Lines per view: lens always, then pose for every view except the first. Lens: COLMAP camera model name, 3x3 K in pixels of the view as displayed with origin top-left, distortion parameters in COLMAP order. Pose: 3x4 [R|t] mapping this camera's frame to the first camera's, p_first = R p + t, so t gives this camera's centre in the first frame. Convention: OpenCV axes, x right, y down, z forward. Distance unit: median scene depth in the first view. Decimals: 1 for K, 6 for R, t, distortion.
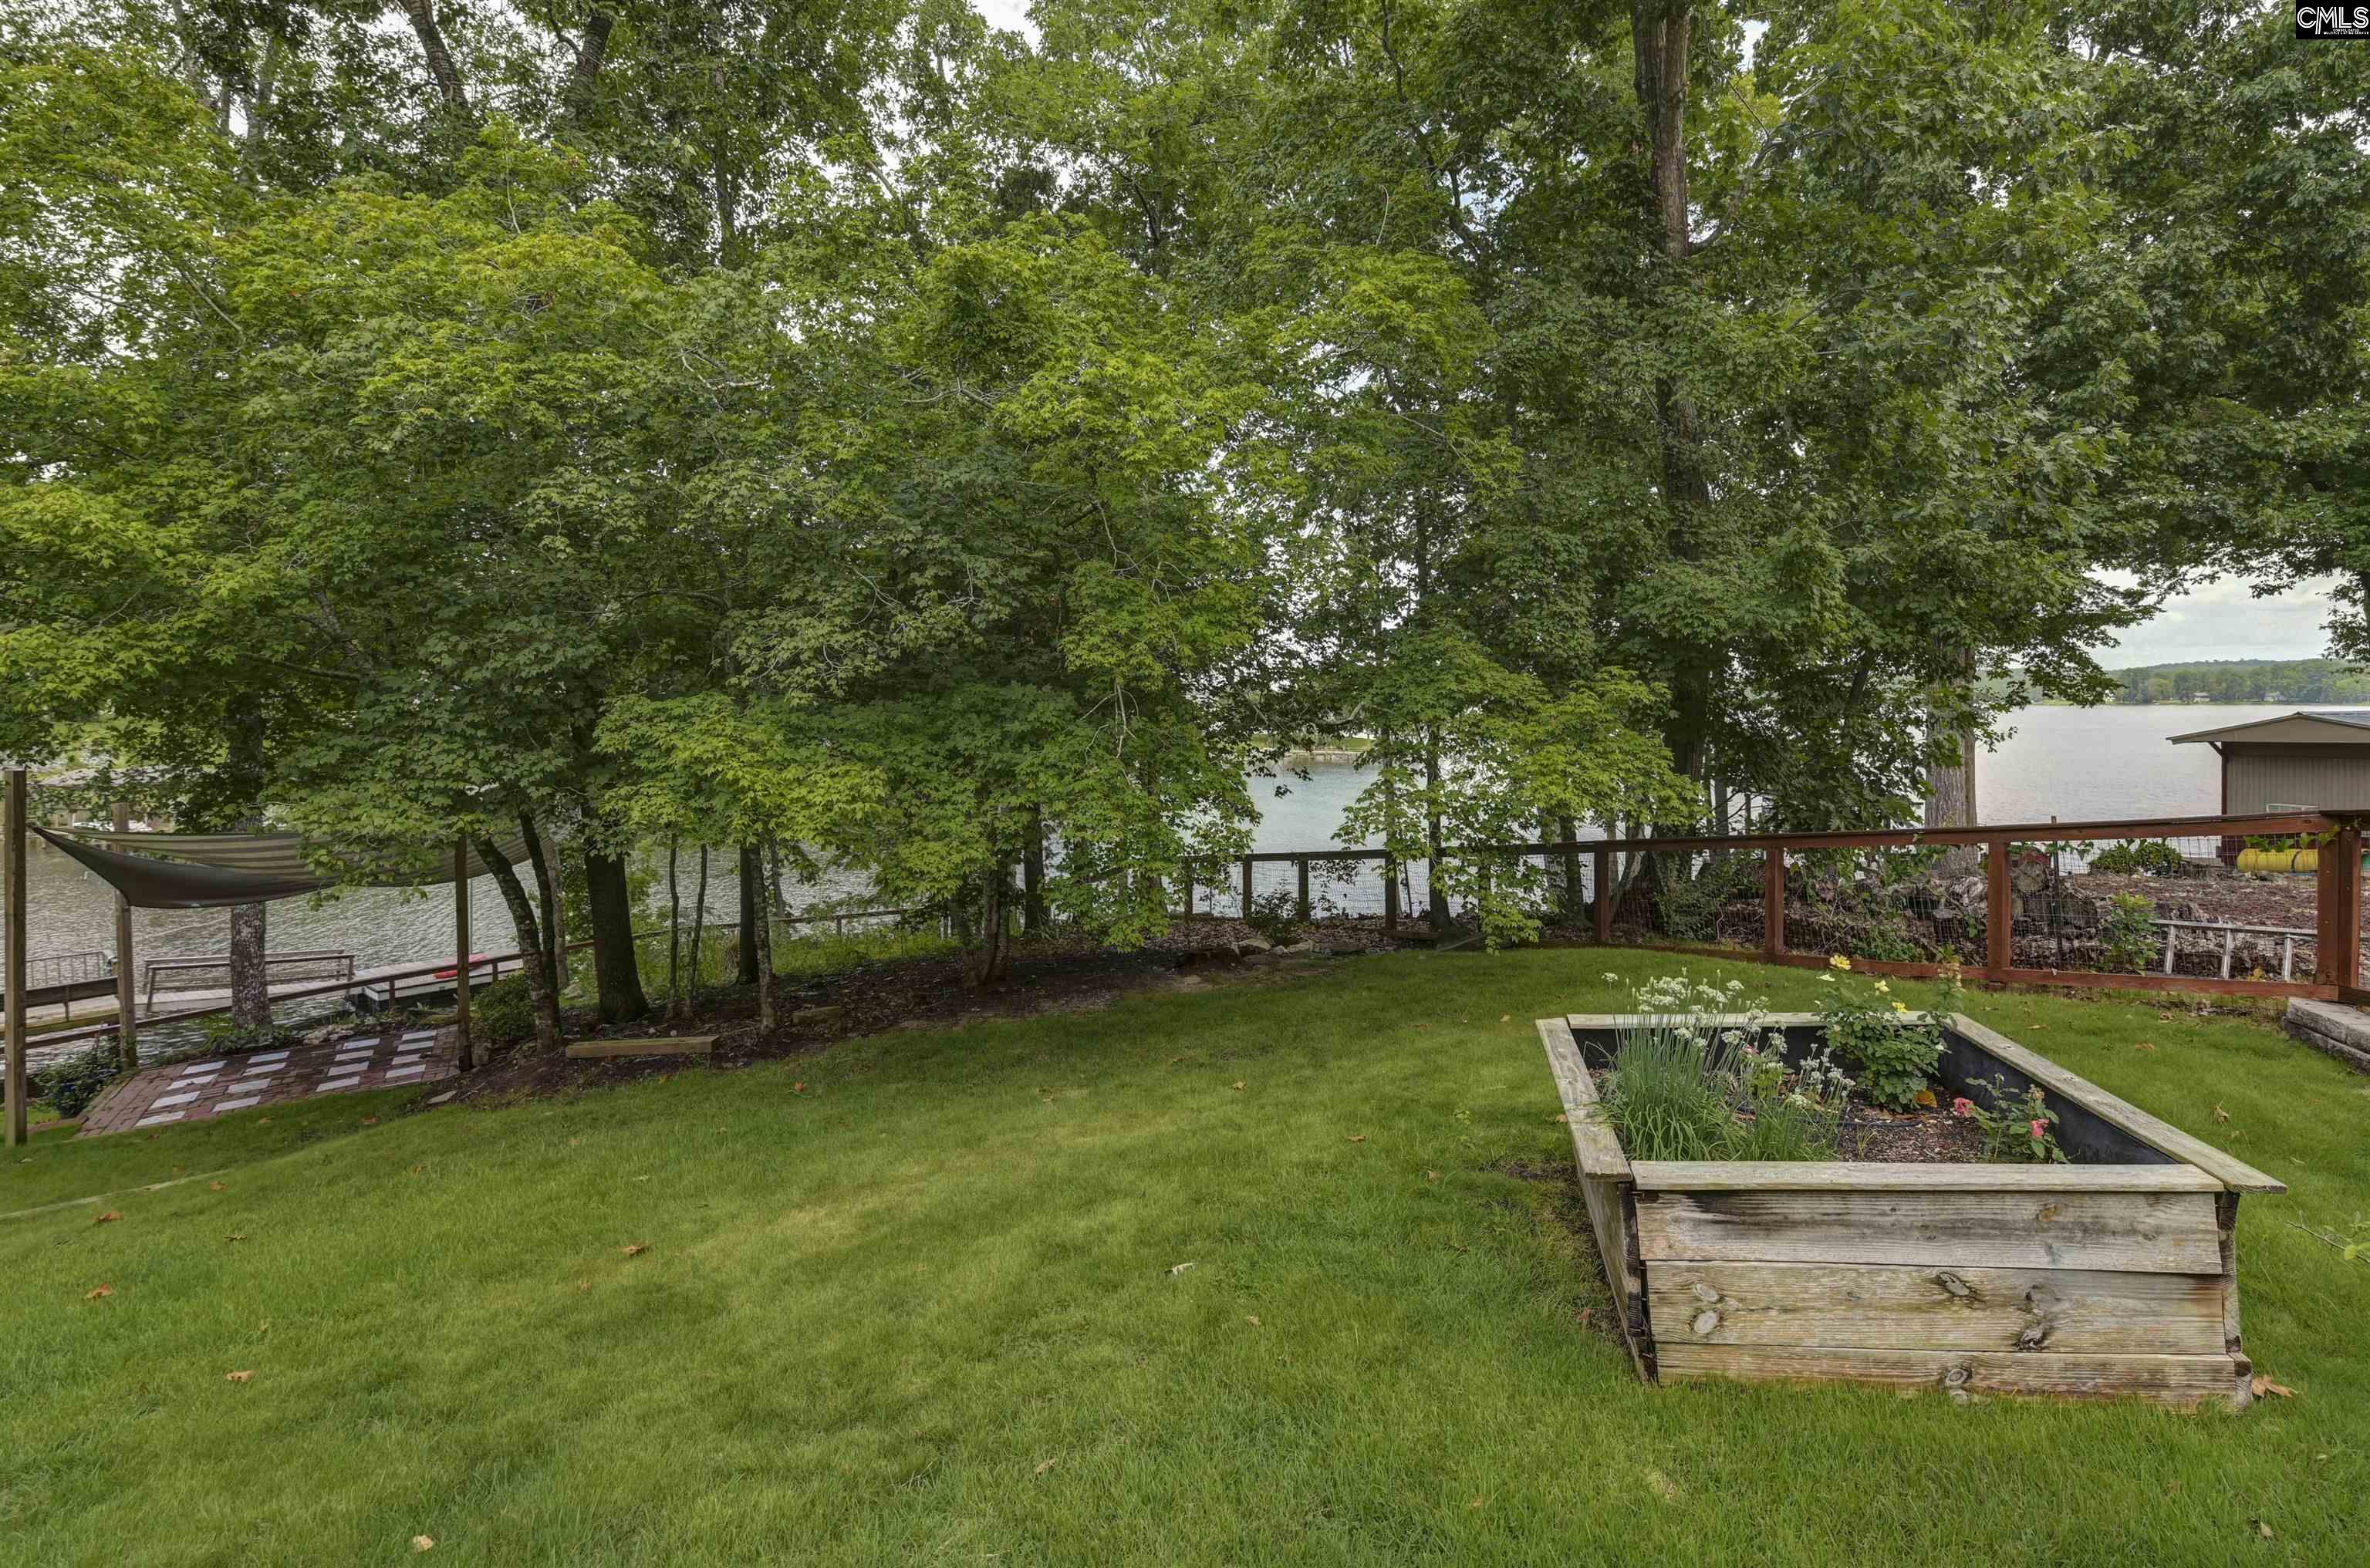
lens RADIAL K [[1065.2, 0, 1220.1], [0, 1065.2, 764.8], [0, 0, 1]] dist [0.002492, -0.013465]
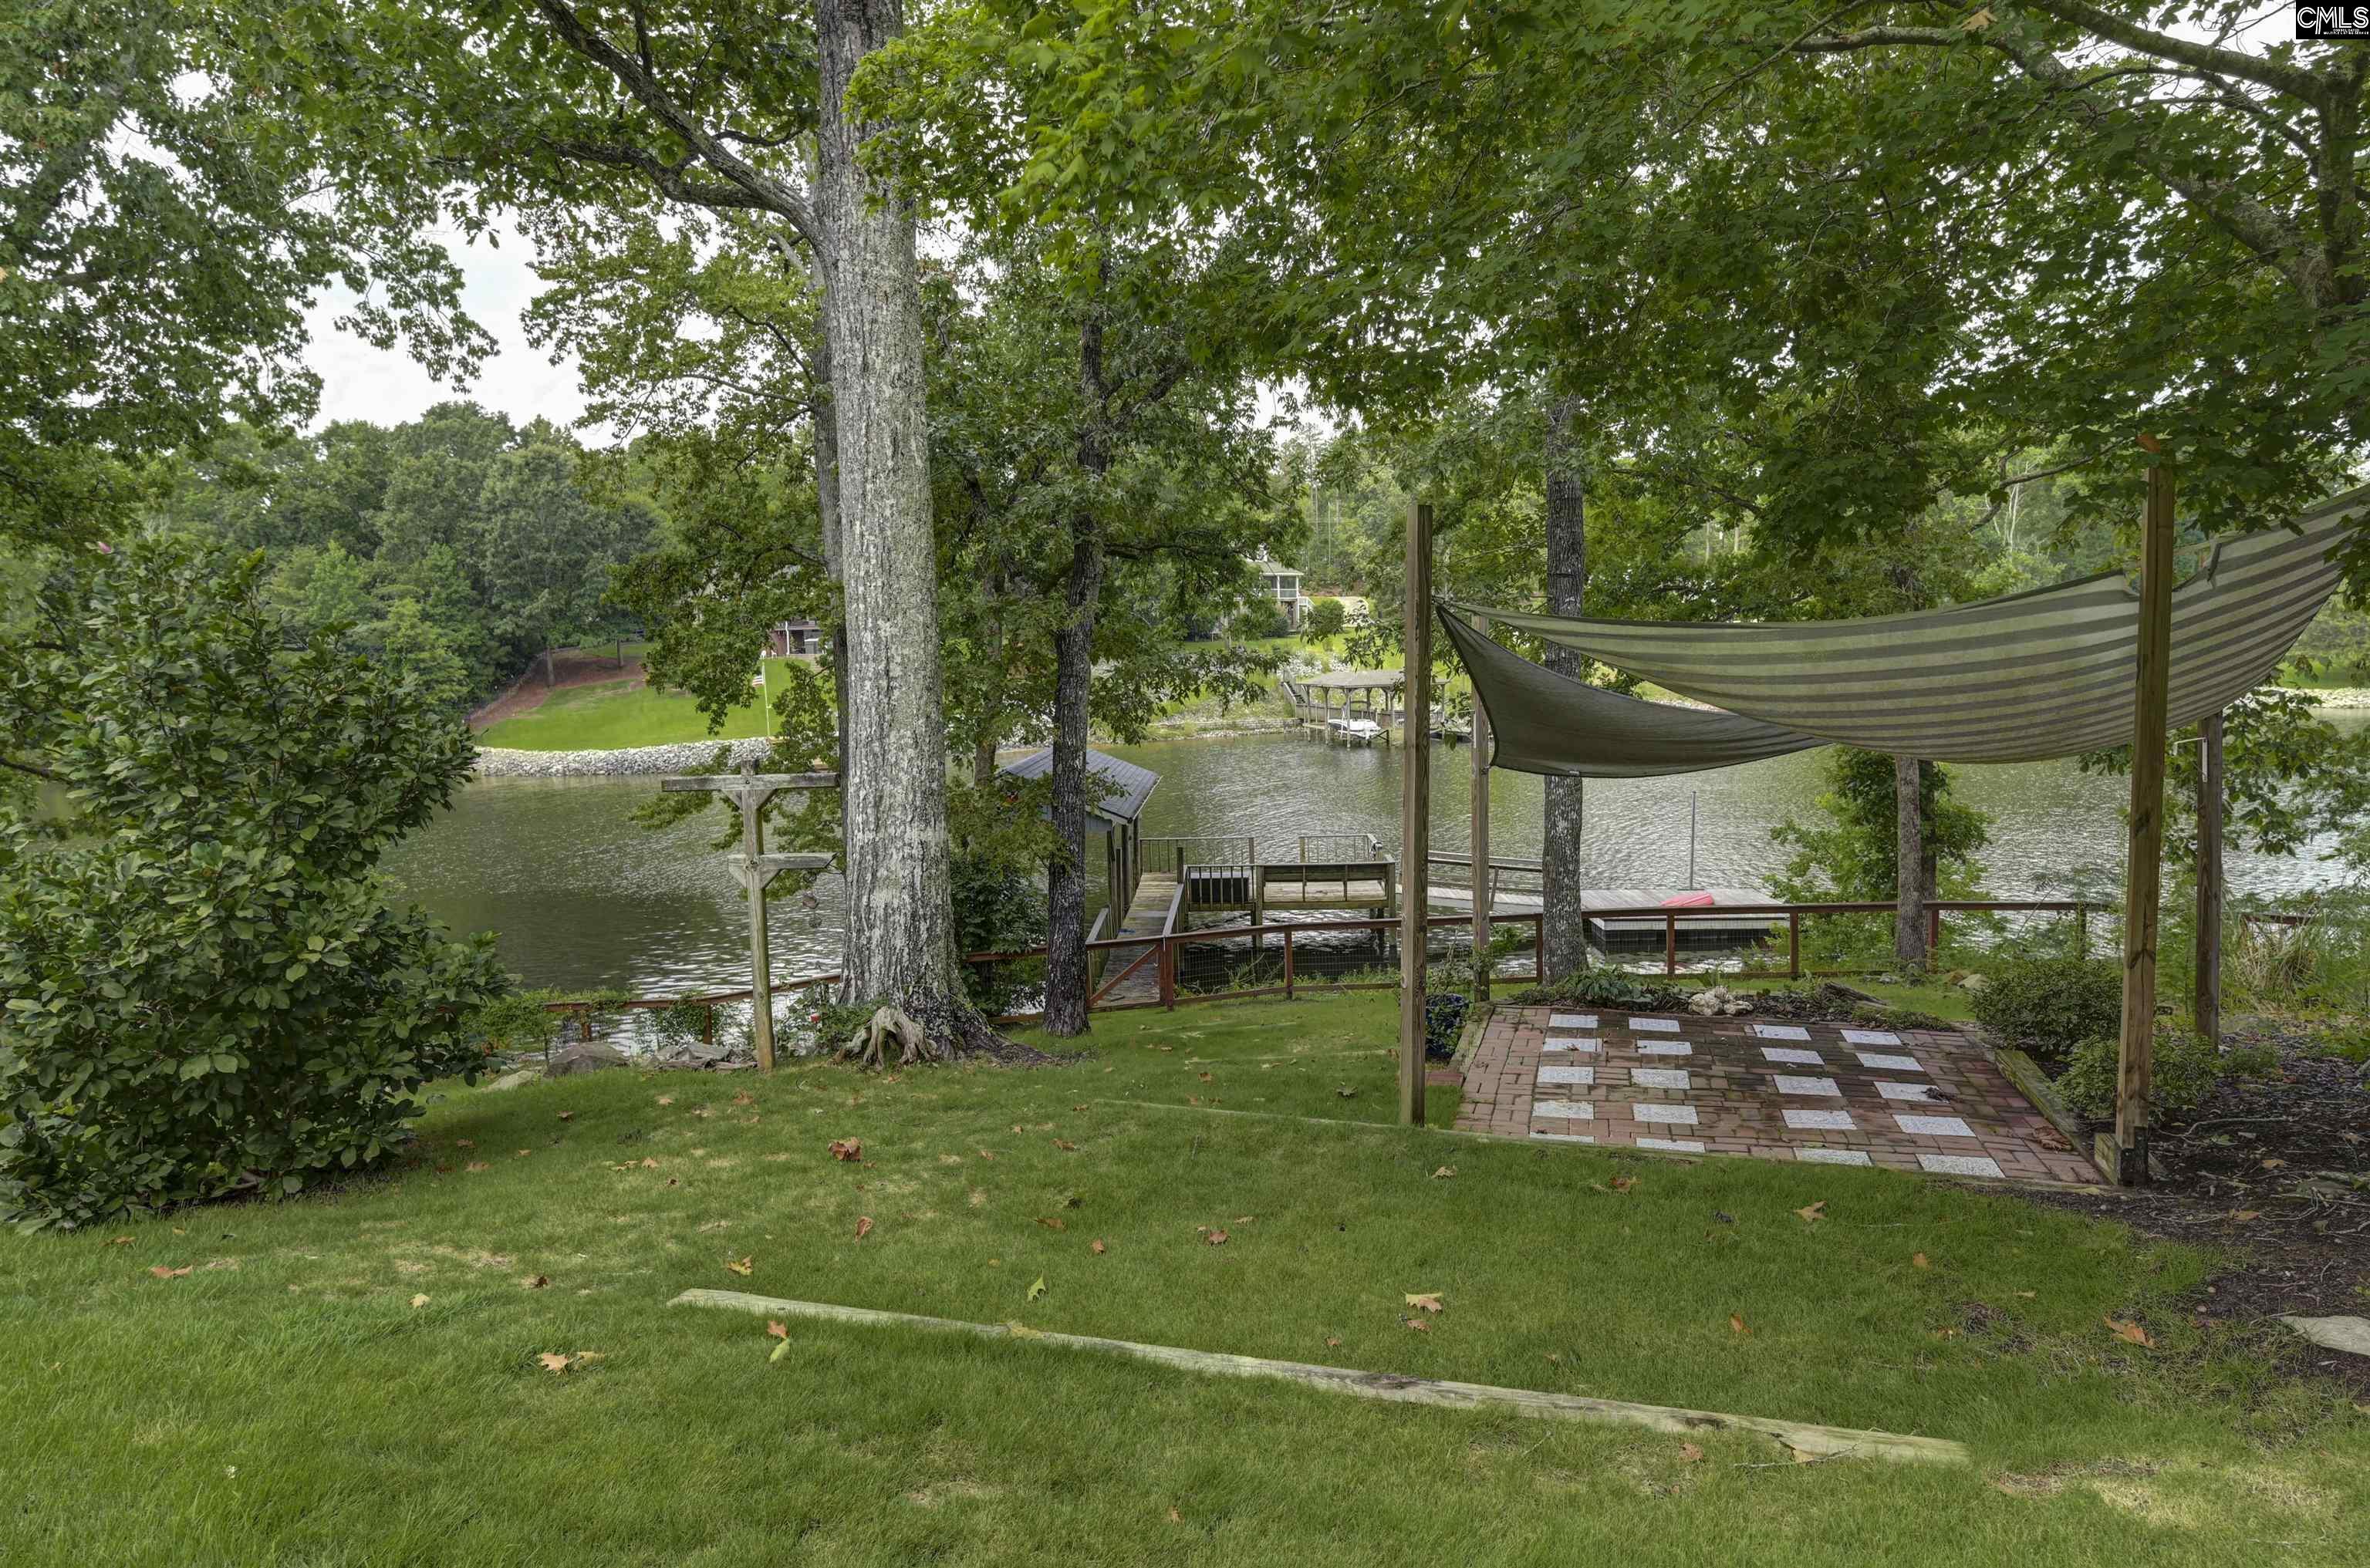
lens RADIAL K [[1296.3, 0, 1241.0], [0, 1296.3, 756.2], [0, 0, 1]] dist [0.003915, -0.004196]
pose [[0.626807, 0.062373, -0.776674, -0.363440], [-0.023043, 0.997839, 0.061537, 0.059467], [0.778834, -0.020675, 0.626889, 0.264230]]
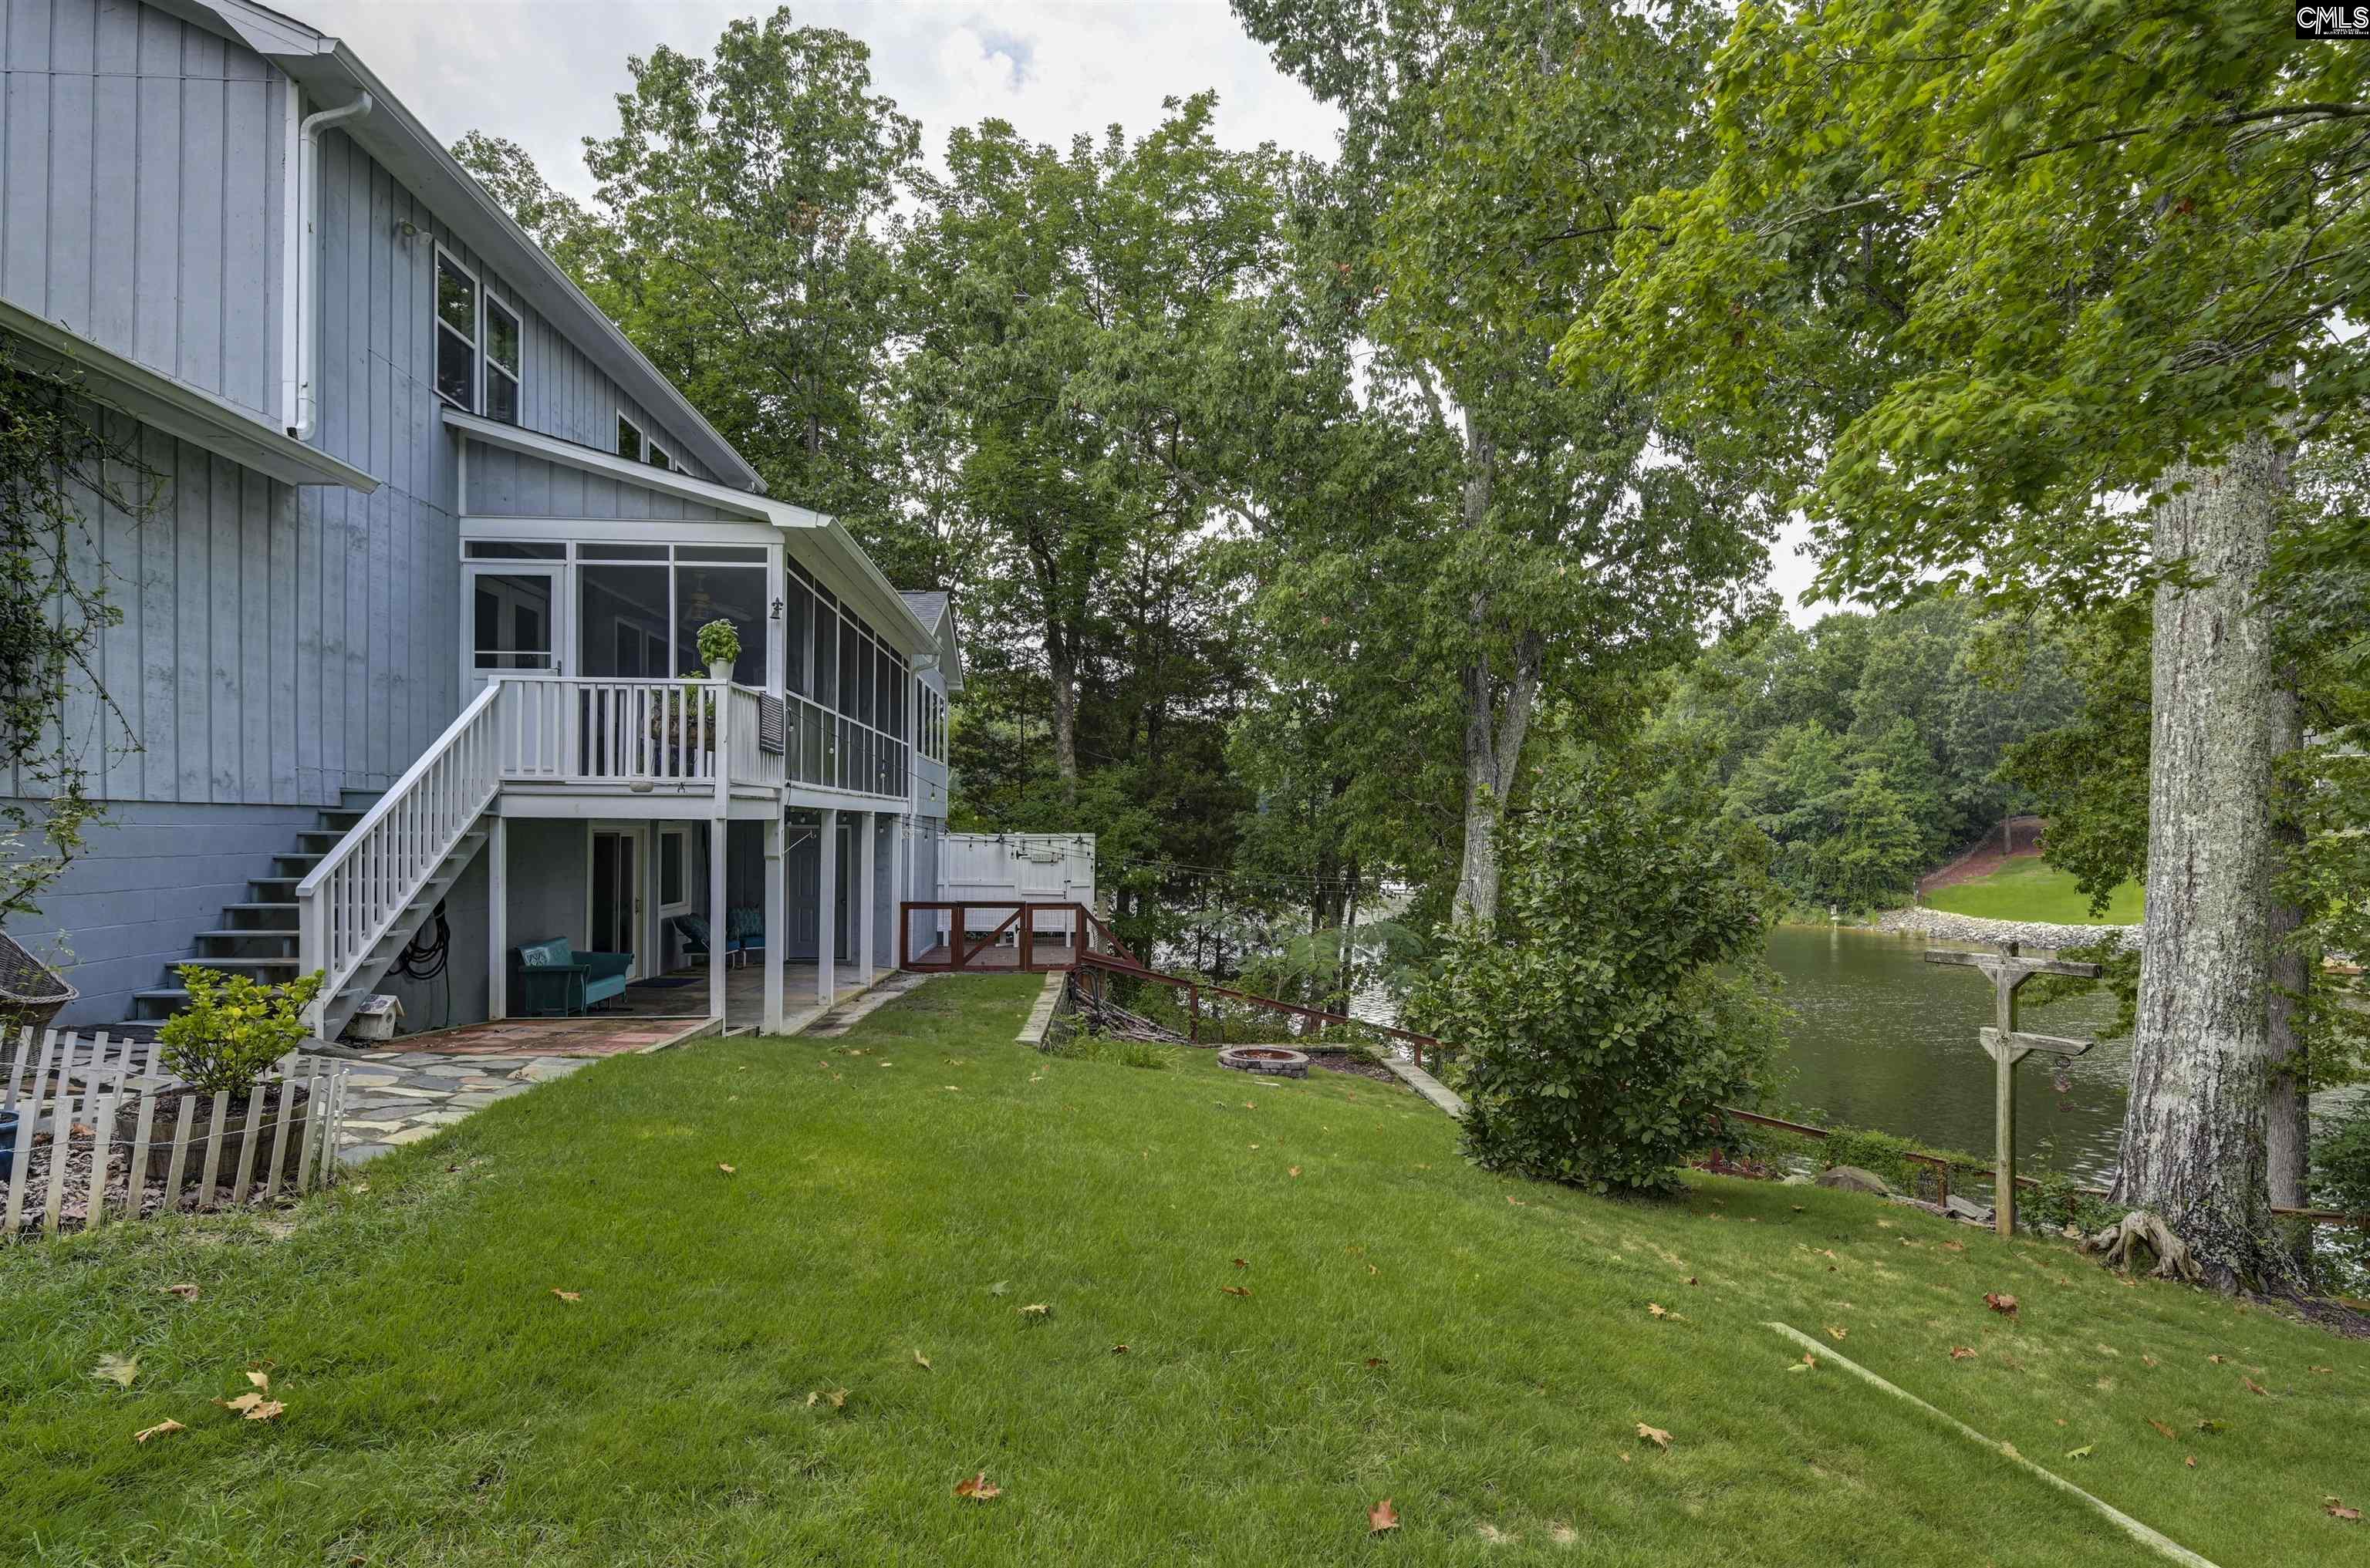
lens RADIAL K [[1242.3, 0, 1122.1], [0, 1242.3, 822.5], [0, 0, 1]] dist [-0.018170, 0.000288]
pose [[-0.431763, 0.008314, -0.901949, -0.239177], [-0.047336, 0.998371, 0.031863, 0.046274], [0.900744, 0.056452, -0.430666, 0.320751]]
